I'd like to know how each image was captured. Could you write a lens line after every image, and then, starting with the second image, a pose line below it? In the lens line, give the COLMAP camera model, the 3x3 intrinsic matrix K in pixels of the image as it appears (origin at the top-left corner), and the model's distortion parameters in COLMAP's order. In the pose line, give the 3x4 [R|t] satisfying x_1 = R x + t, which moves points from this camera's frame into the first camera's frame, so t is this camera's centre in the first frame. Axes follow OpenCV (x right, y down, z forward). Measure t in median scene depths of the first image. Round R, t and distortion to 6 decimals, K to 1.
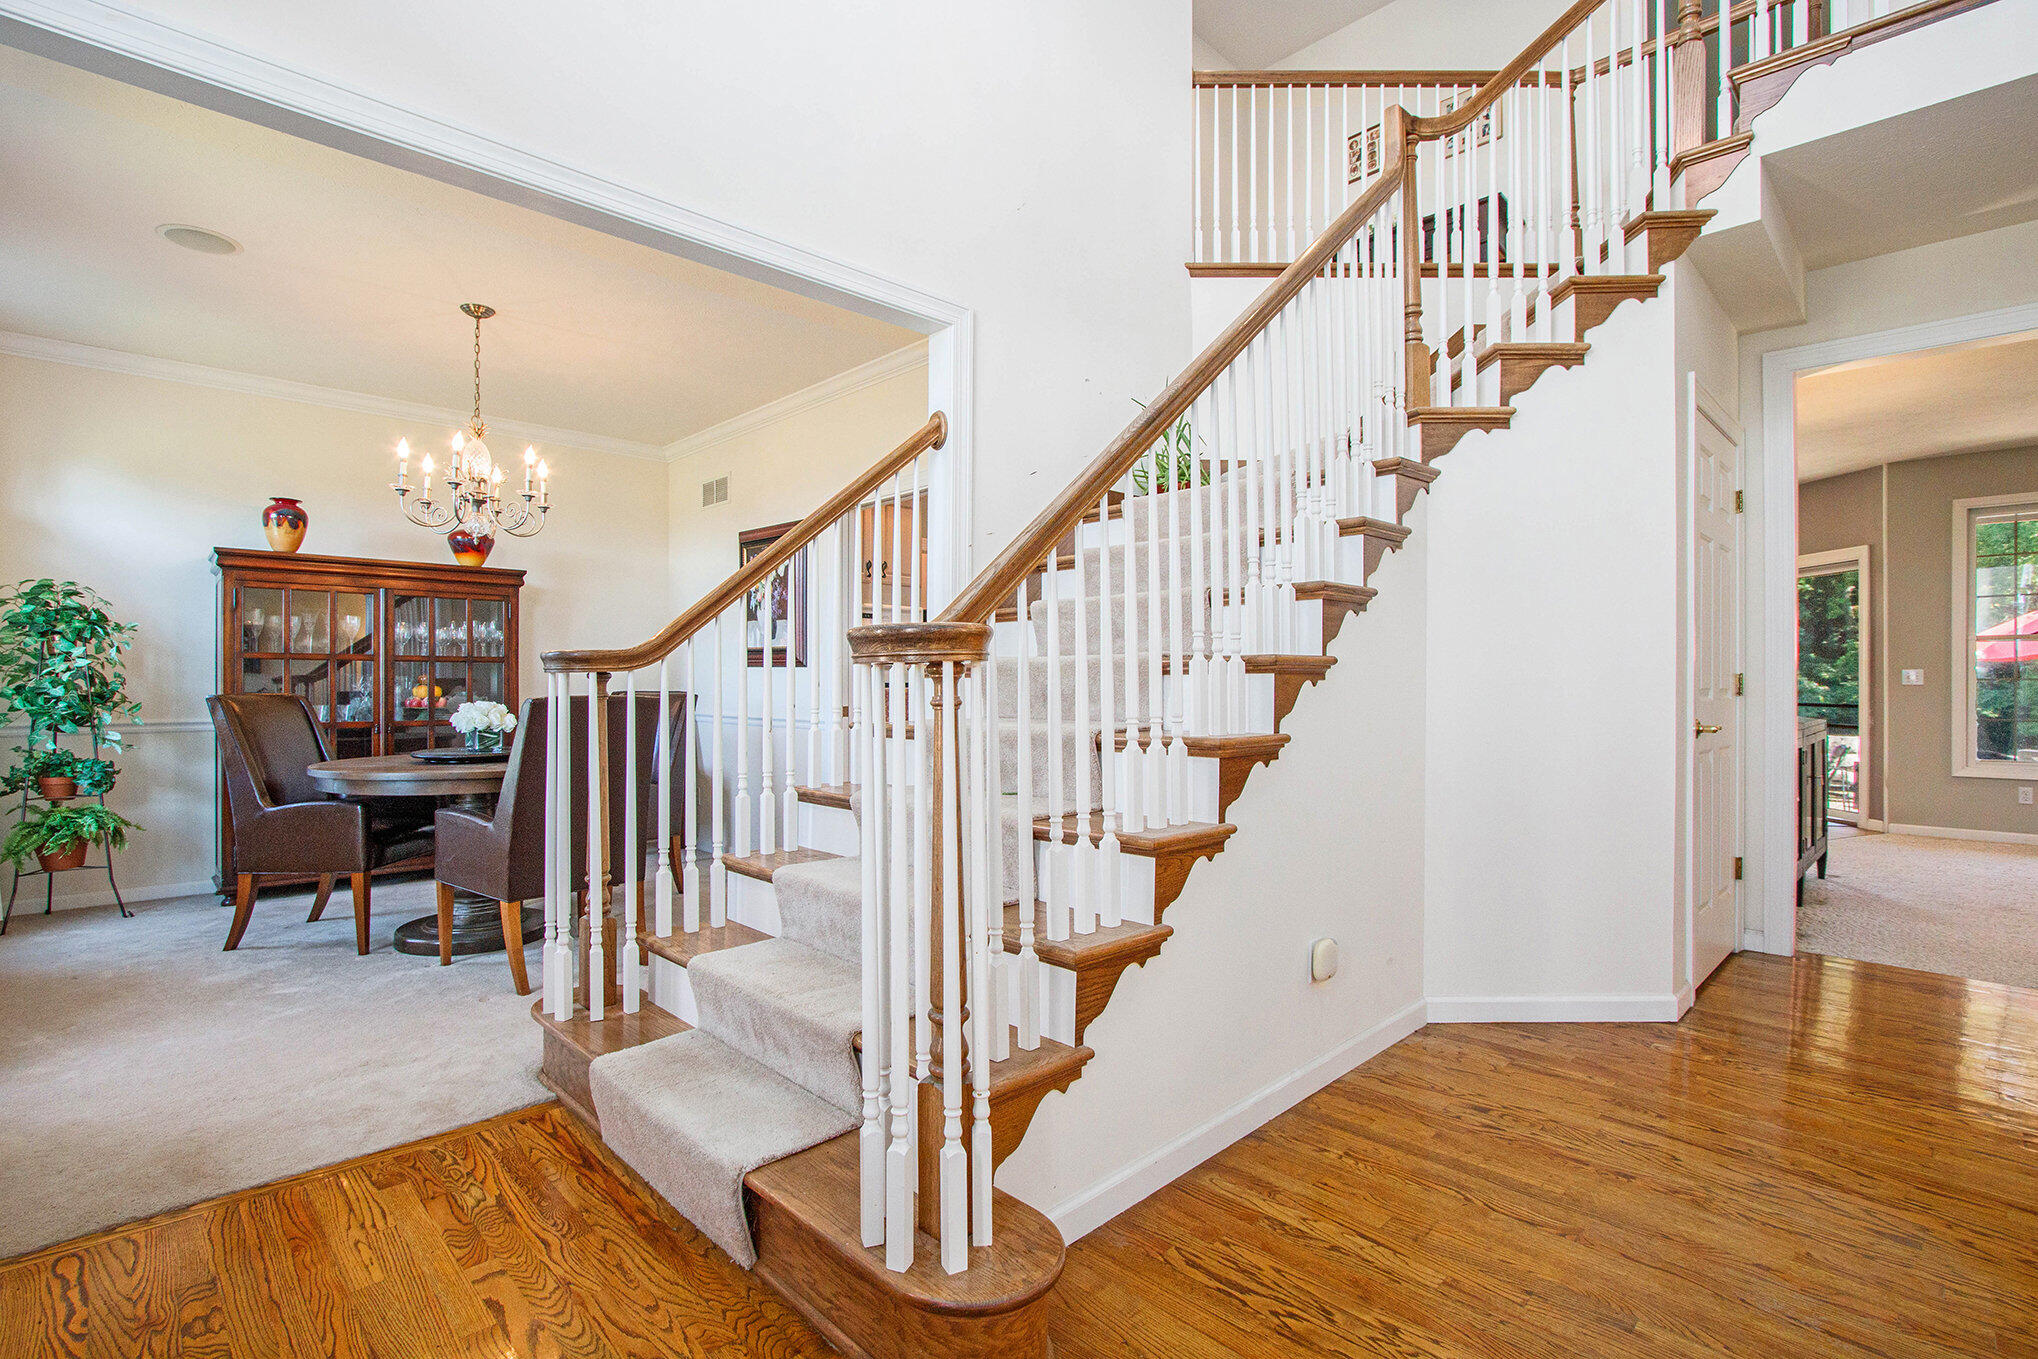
lens RADIAL K [[952.7, 0, 1032.8], [0, 952.7, 683.2], [0, 0, 1]] dist [-0.016039, -0.000156]
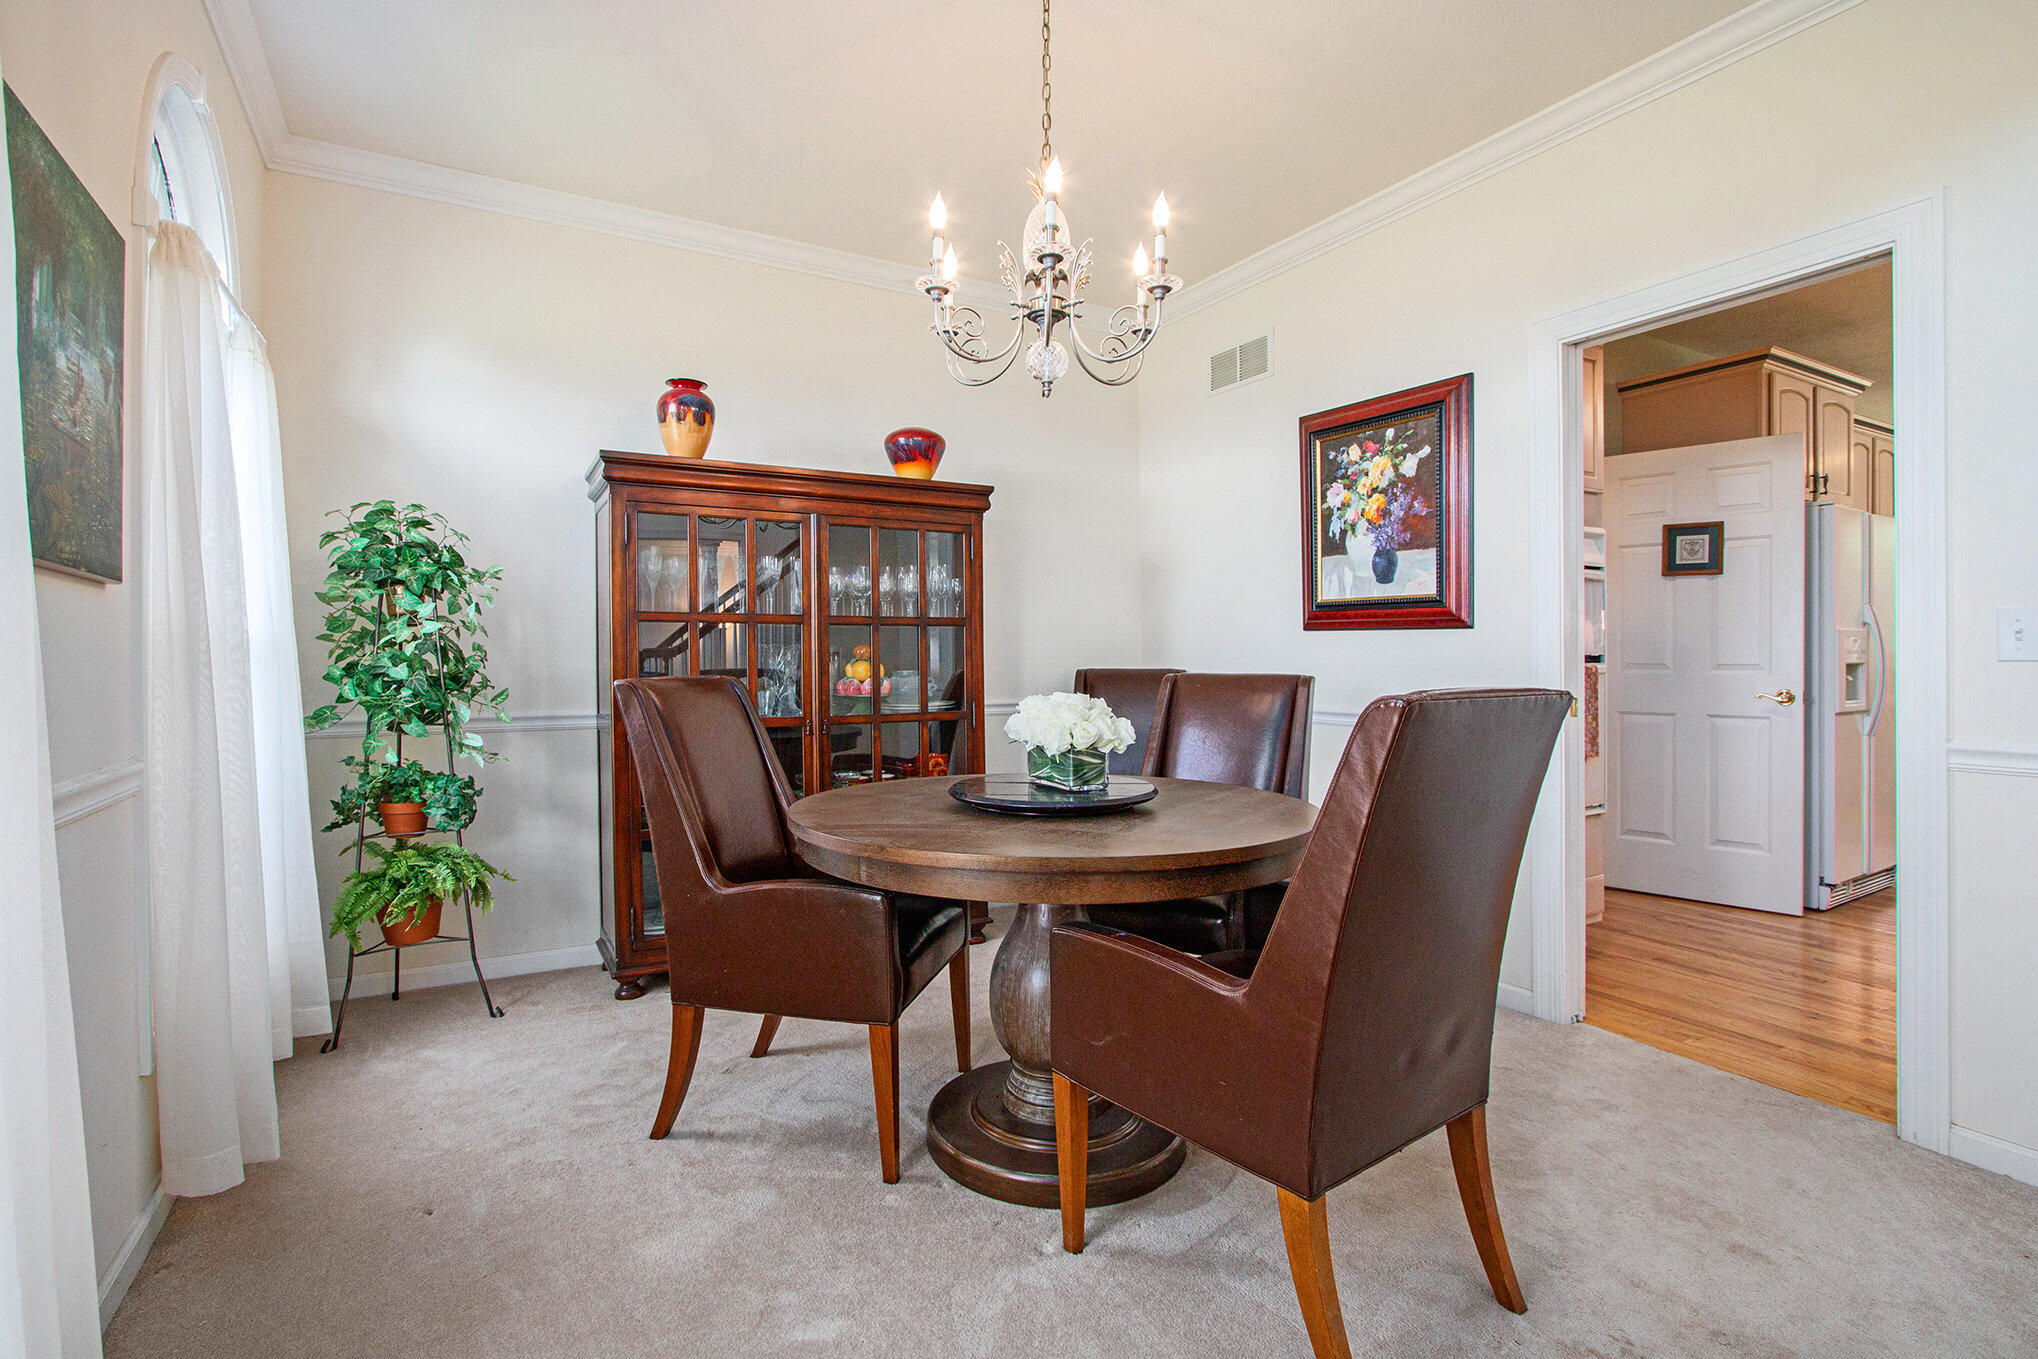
lens RADIAL K [[952.7, 0, 1008.5], [0, 952.7, 672.8], [0, 0, 1]] dist [-0.016039, -0.000156]
pose [[0.968965, 0.002074, -0.247188, -0.455496], [0.002328, 0.999844, 0.017511, -0.001051], [0.247186, -0.017543, 0.968809, 0.452814]]
